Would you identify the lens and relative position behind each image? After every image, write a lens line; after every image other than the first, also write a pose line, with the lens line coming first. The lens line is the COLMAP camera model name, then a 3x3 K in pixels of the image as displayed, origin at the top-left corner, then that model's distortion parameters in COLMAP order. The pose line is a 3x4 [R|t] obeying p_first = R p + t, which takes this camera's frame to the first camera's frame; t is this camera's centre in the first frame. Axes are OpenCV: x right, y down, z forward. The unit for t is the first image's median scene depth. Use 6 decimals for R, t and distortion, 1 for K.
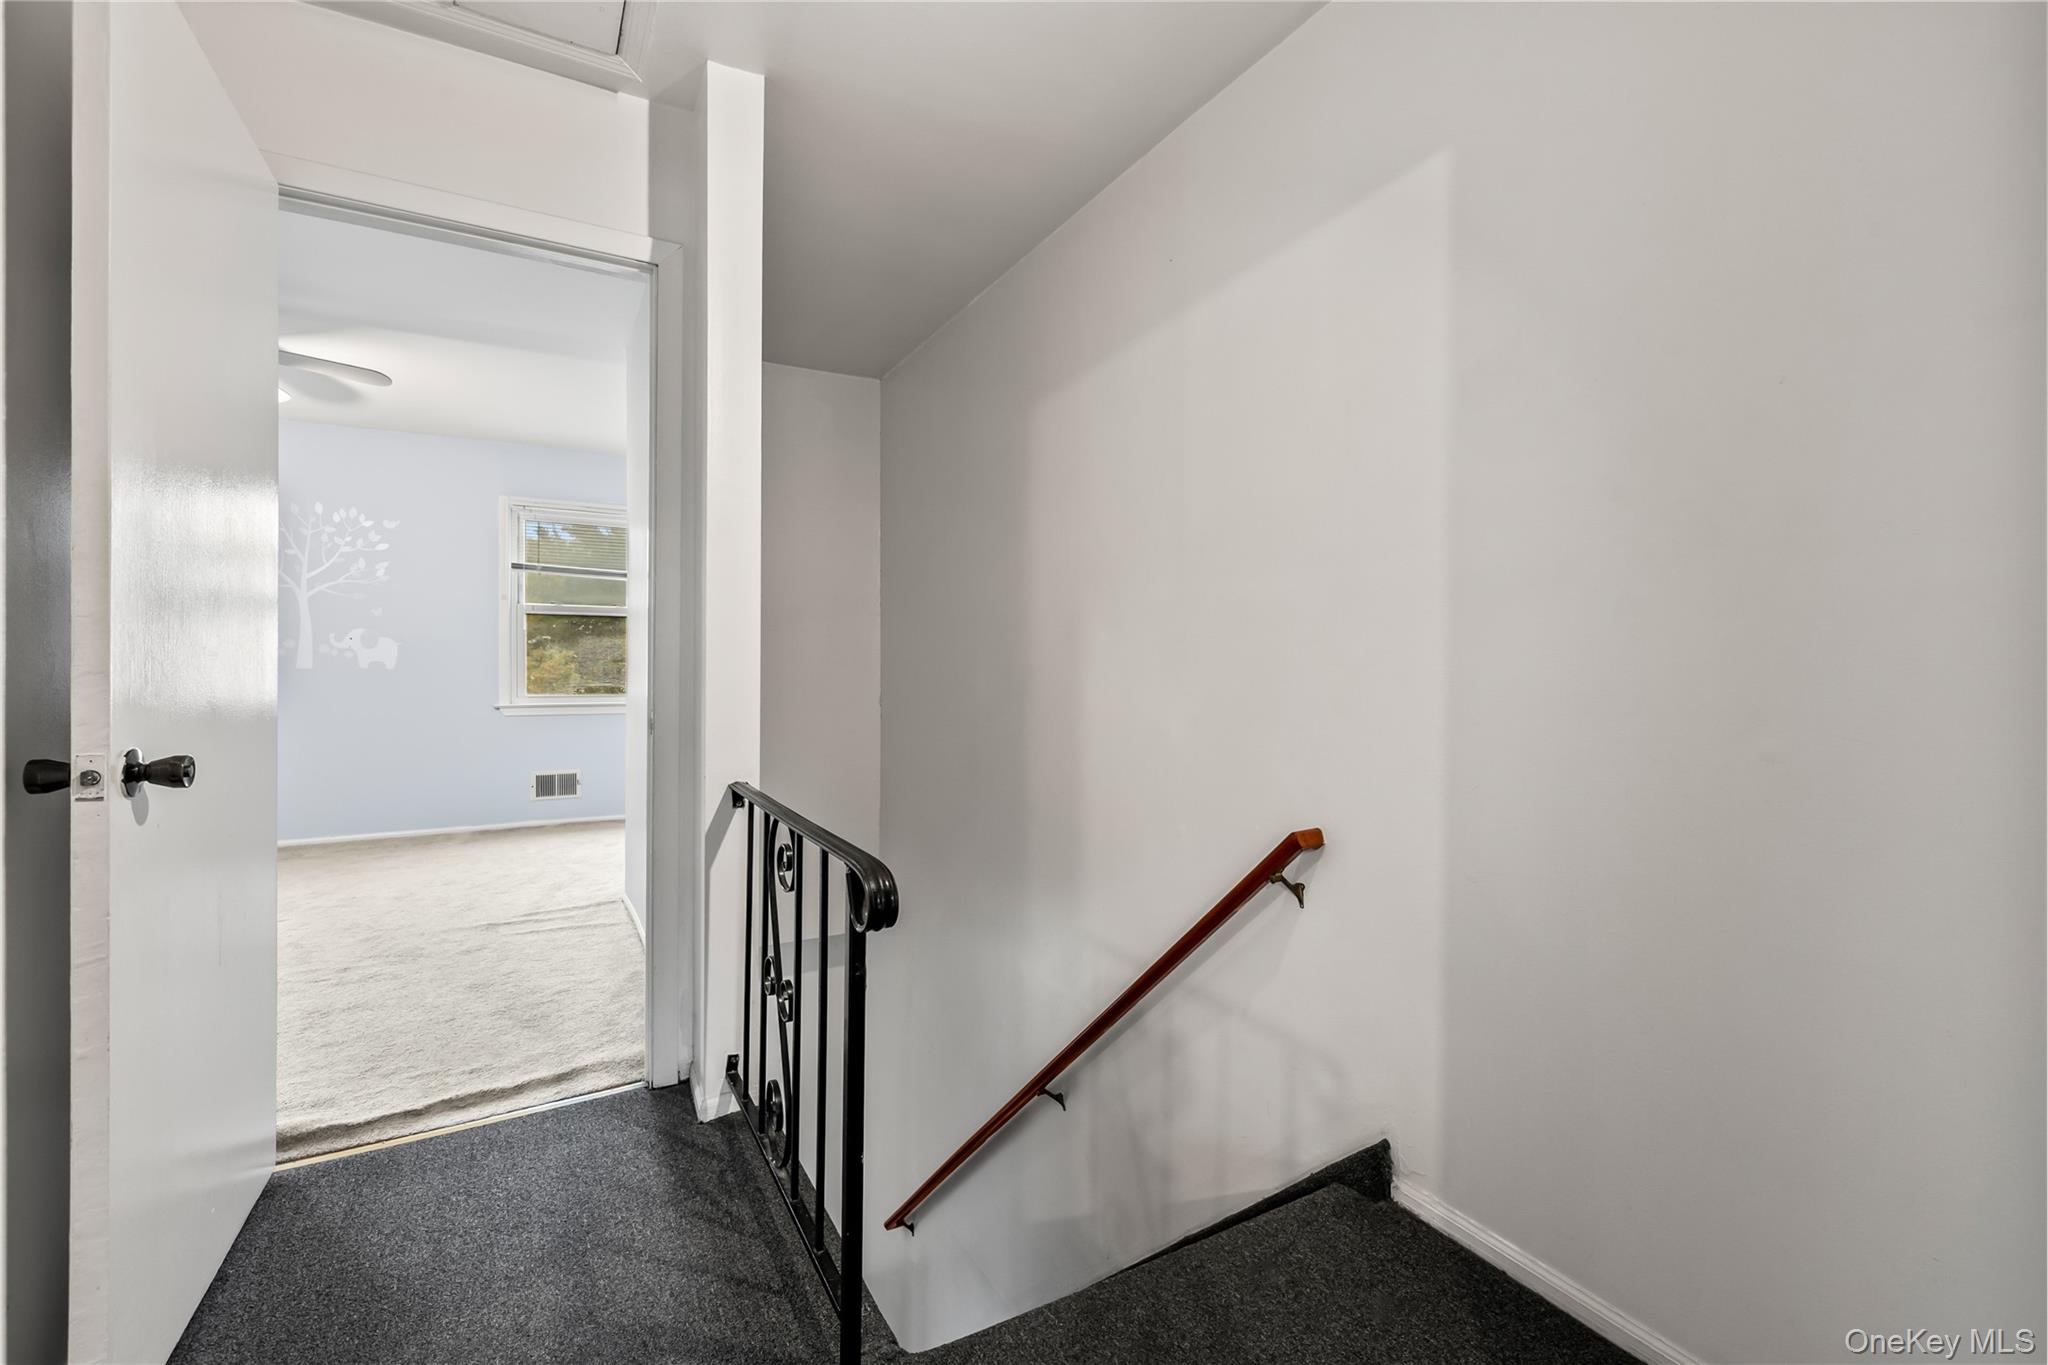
lens RADIAL K [[855.2, 0, 1015.5], [0, 855.2, 673.0], [0, 0, 1]] dist [0.001036, 0.000088]
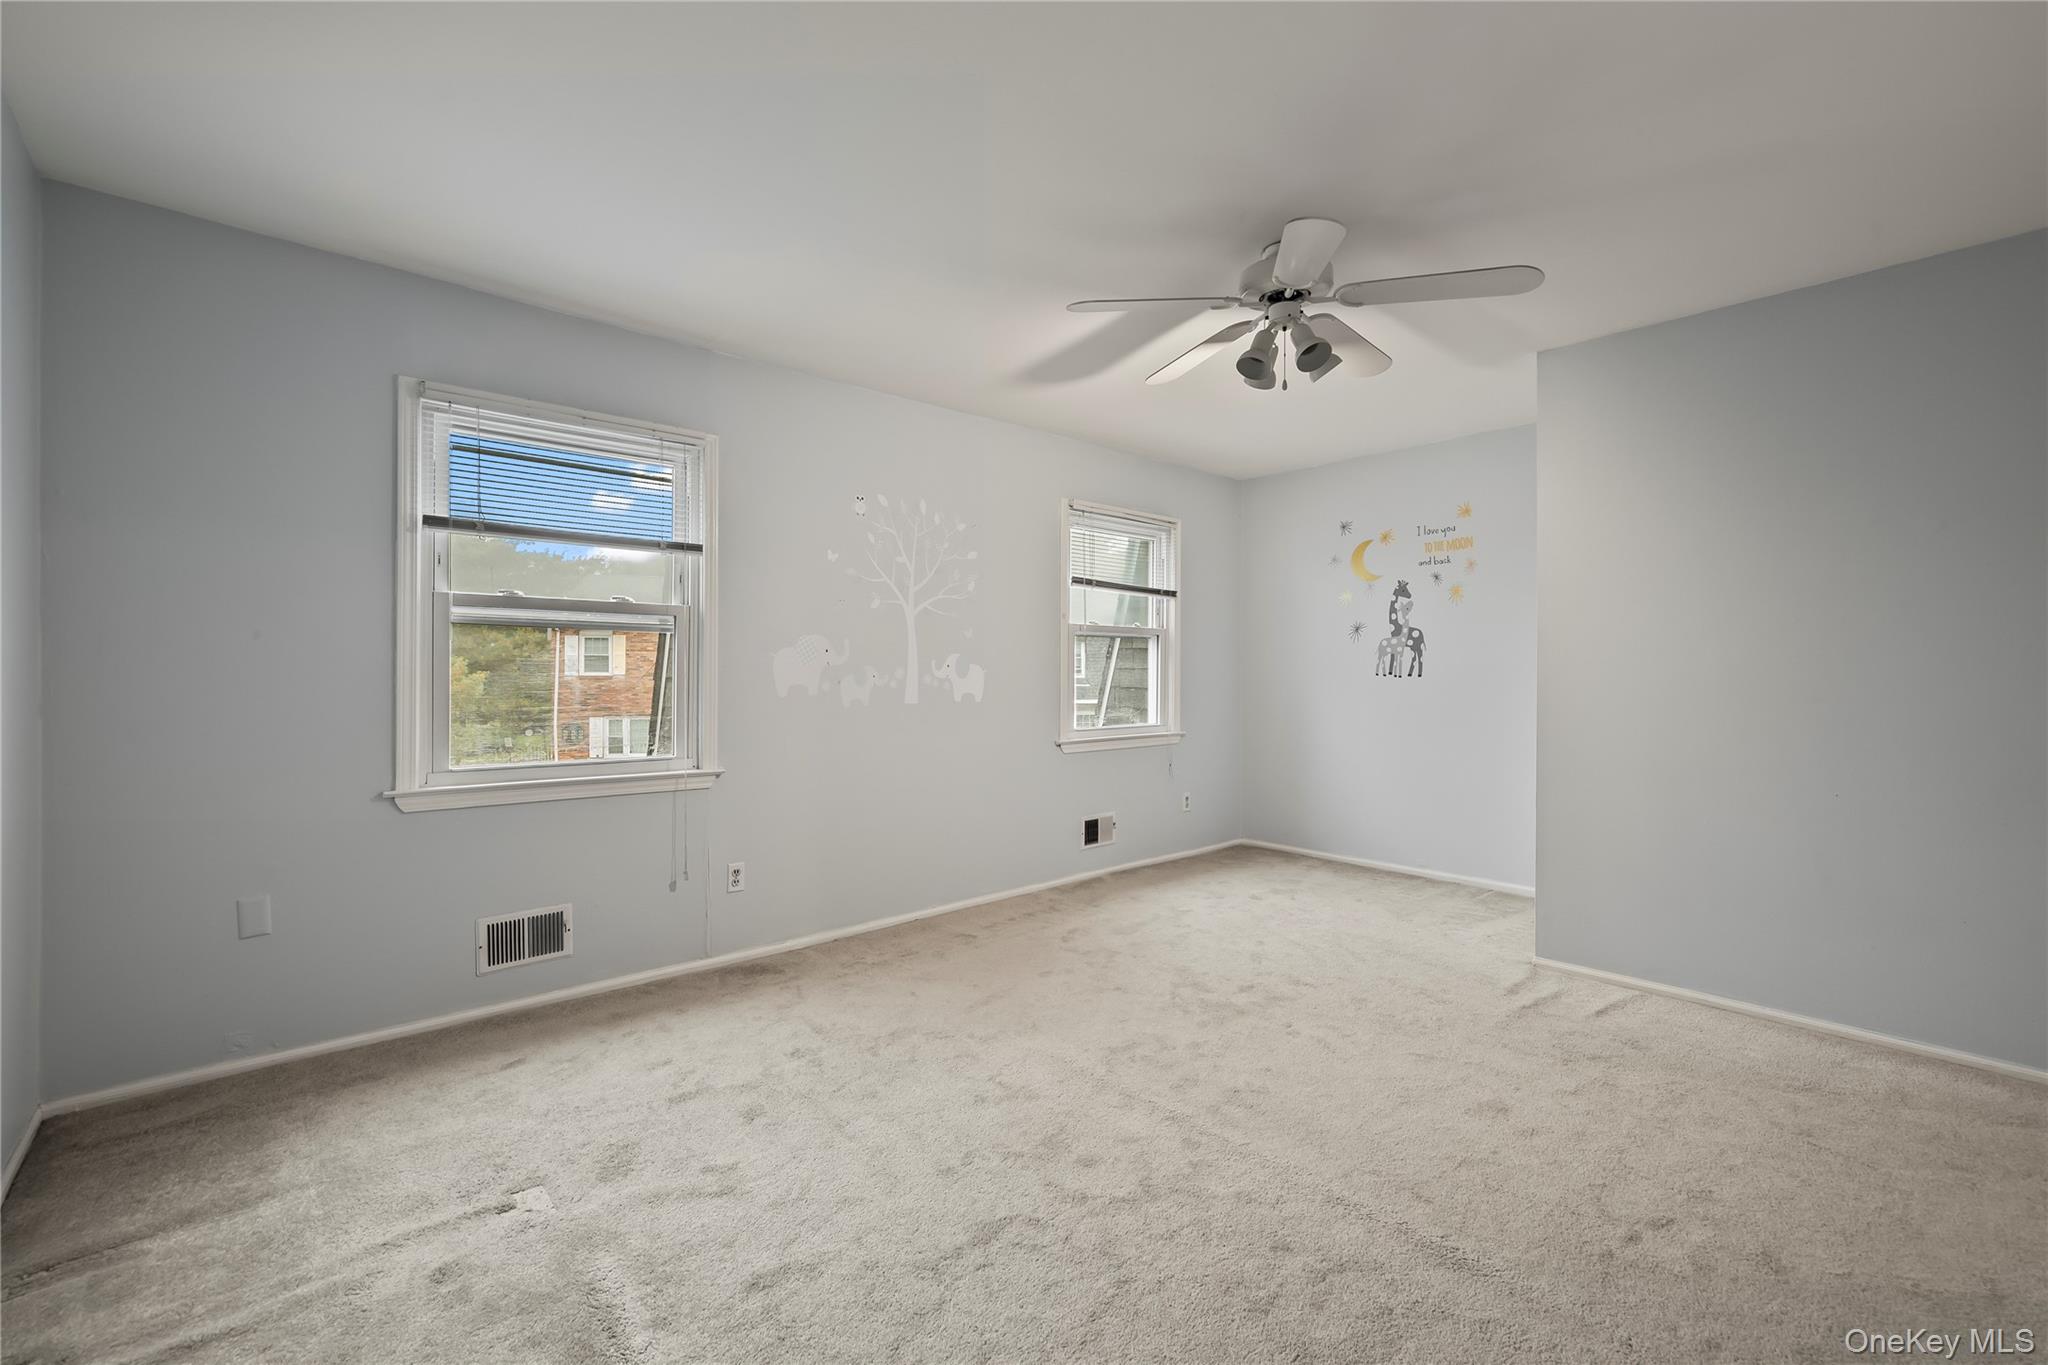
lens RADIAL K [[855.2, 0, 1015.5], [0, 855.2, 673.0], [0, 0, 1]] dist [0.001036, 0.000088]
pose [[0.977490, -0.008190, 0.210825, -0.893235], [0.009443, 0.999943, -0.004935, -0.029179], [-0.210772, 0.006814, 0.977511, 0.183594]]
